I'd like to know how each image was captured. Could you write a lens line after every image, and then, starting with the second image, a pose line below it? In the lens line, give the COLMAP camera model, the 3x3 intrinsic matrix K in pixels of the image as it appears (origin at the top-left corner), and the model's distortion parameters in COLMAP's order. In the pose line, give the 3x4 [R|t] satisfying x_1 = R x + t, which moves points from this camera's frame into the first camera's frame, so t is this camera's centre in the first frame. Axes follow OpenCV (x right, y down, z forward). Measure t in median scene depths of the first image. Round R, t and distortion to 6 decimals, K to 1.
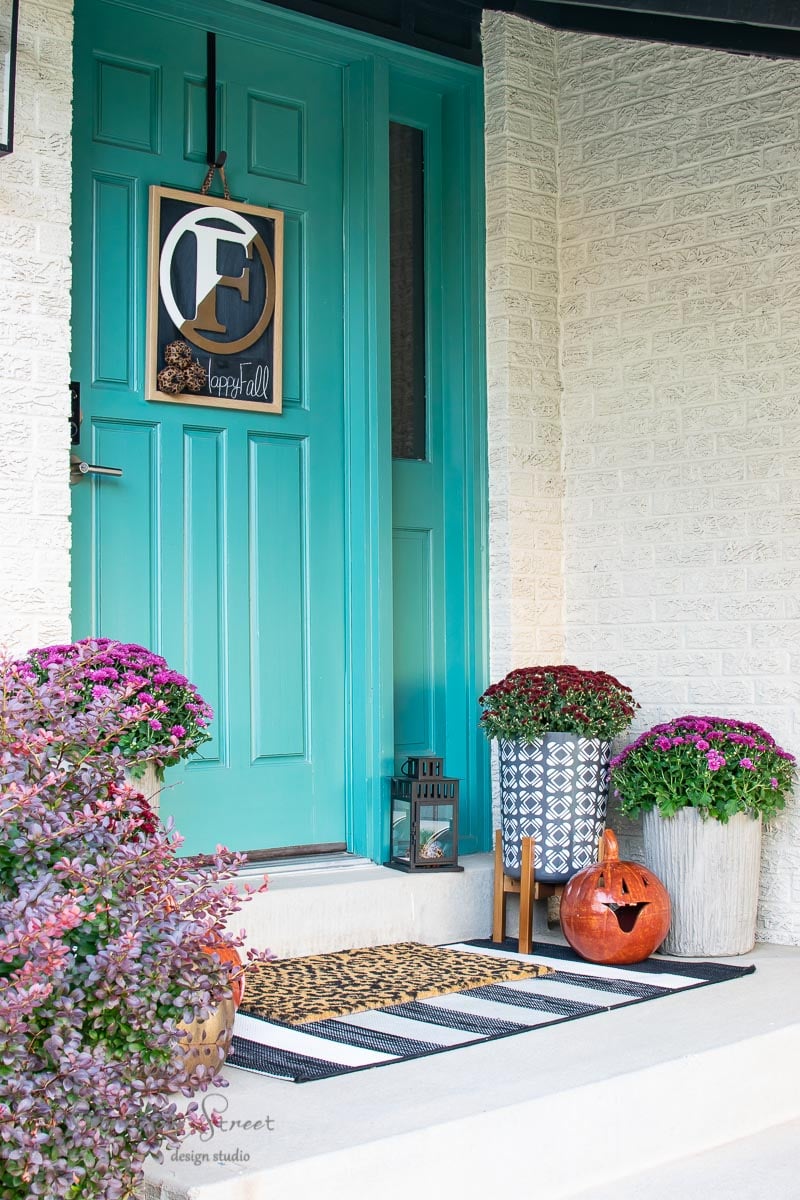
lens RADIAL K [[1844.7, 0, 400.0], [0, 1844.7, 600.0], [0, 0, 1]] dist [-0.193440, 0.210958]
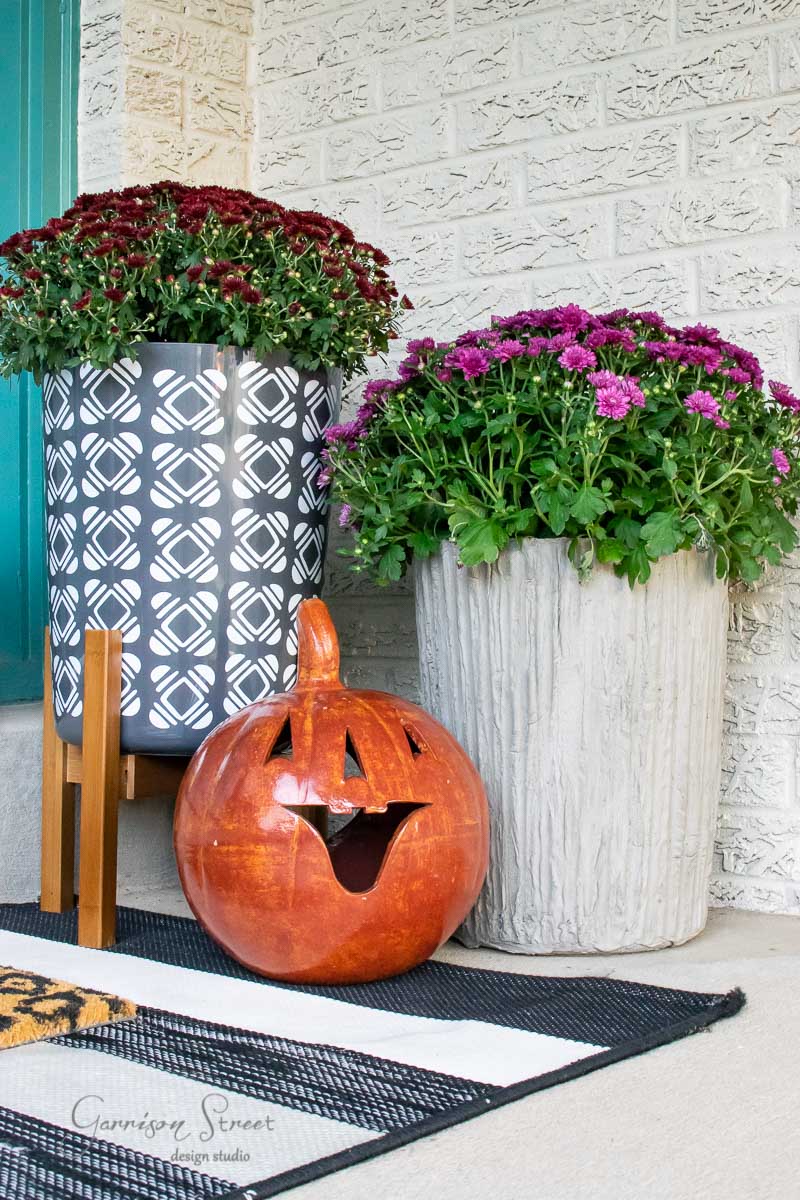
lens RADIAL K [[1844.7, 0, 400.0], [0, 1844.7, 600.0], [0, 0, 1]] dist [-0.193440, 0.210958]
pose [[0.995479, -0.000239, 0.094986, 0.094034], [-0.003276, 0.999316, 0.036846, 0.109052], [-0.094929, -0.036991, 0.994797, 0.627829]]
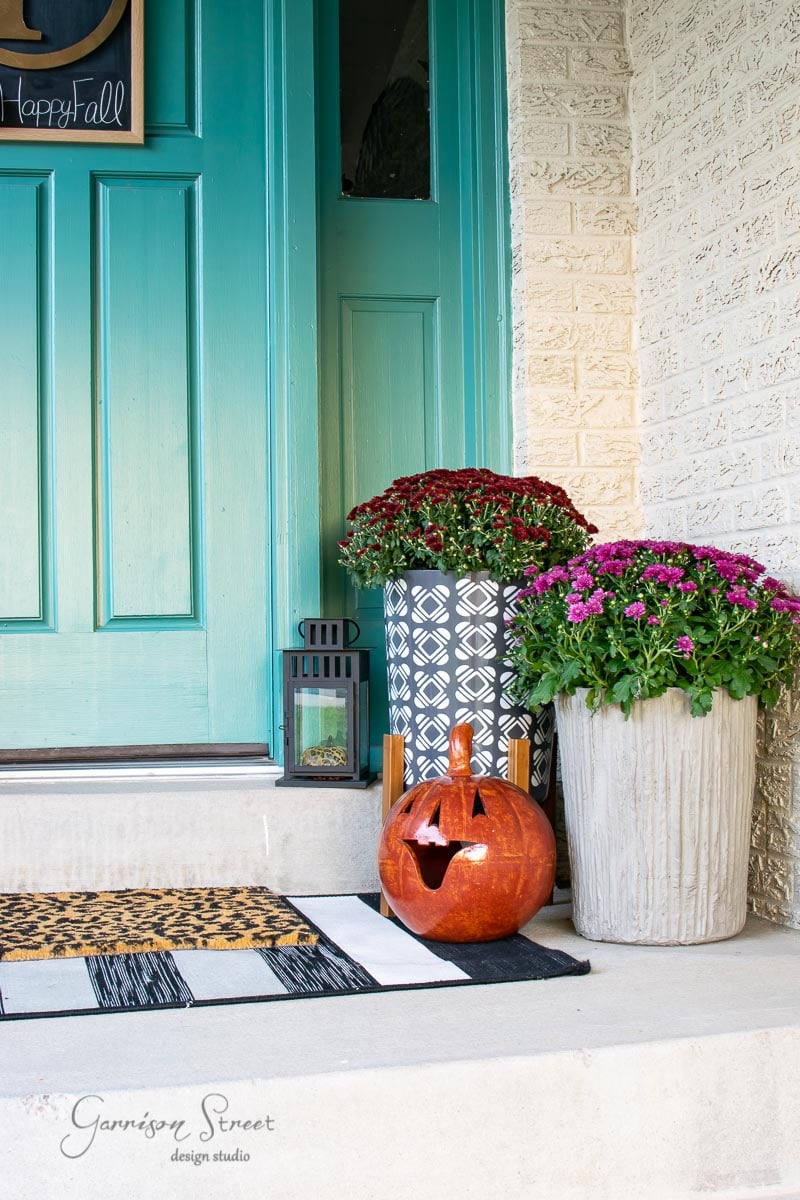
lens RADIAL K [[1901.1, 0, 426.9], [0, 1901.1, 599.2], [0, 0, 1]] dist [-0.188219, 0.152276]
pose [[0.863378, -0.013928, -0.504365, 0.415181], [0.025172, 0.999563, 0.015487, 0.071436], [0.503929, -0.026067, 0.863352, 0.432619]]
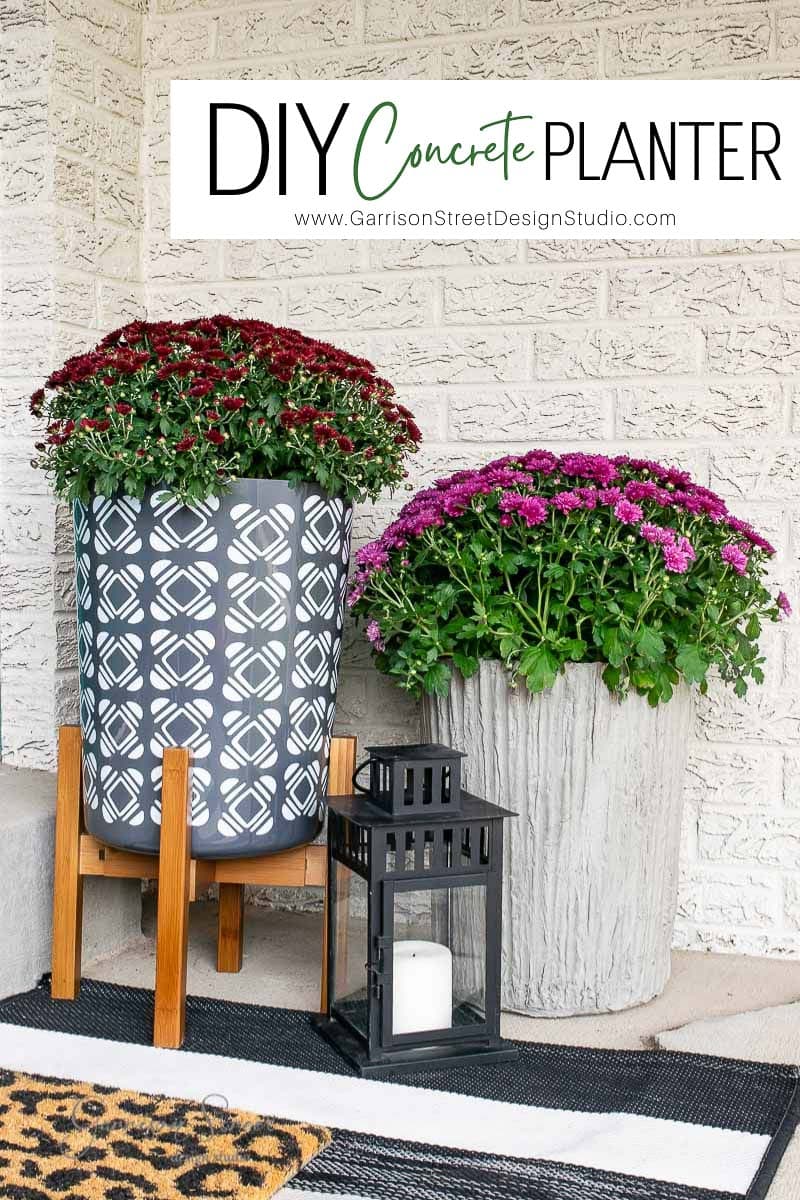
lens RADIAL K [[1600.5, 0, 400.0], [0, 1600.5, 600.0], [0, 0, 1]] dist [-0.041110, 0.000470]
pose [[0.906215, -0.007550, 0.422750, -0.030340], [-0.028010, 0.996572, 0.077840, 0.069984], [-0.421888, -0.082381, 0.902897, 0.675746]]
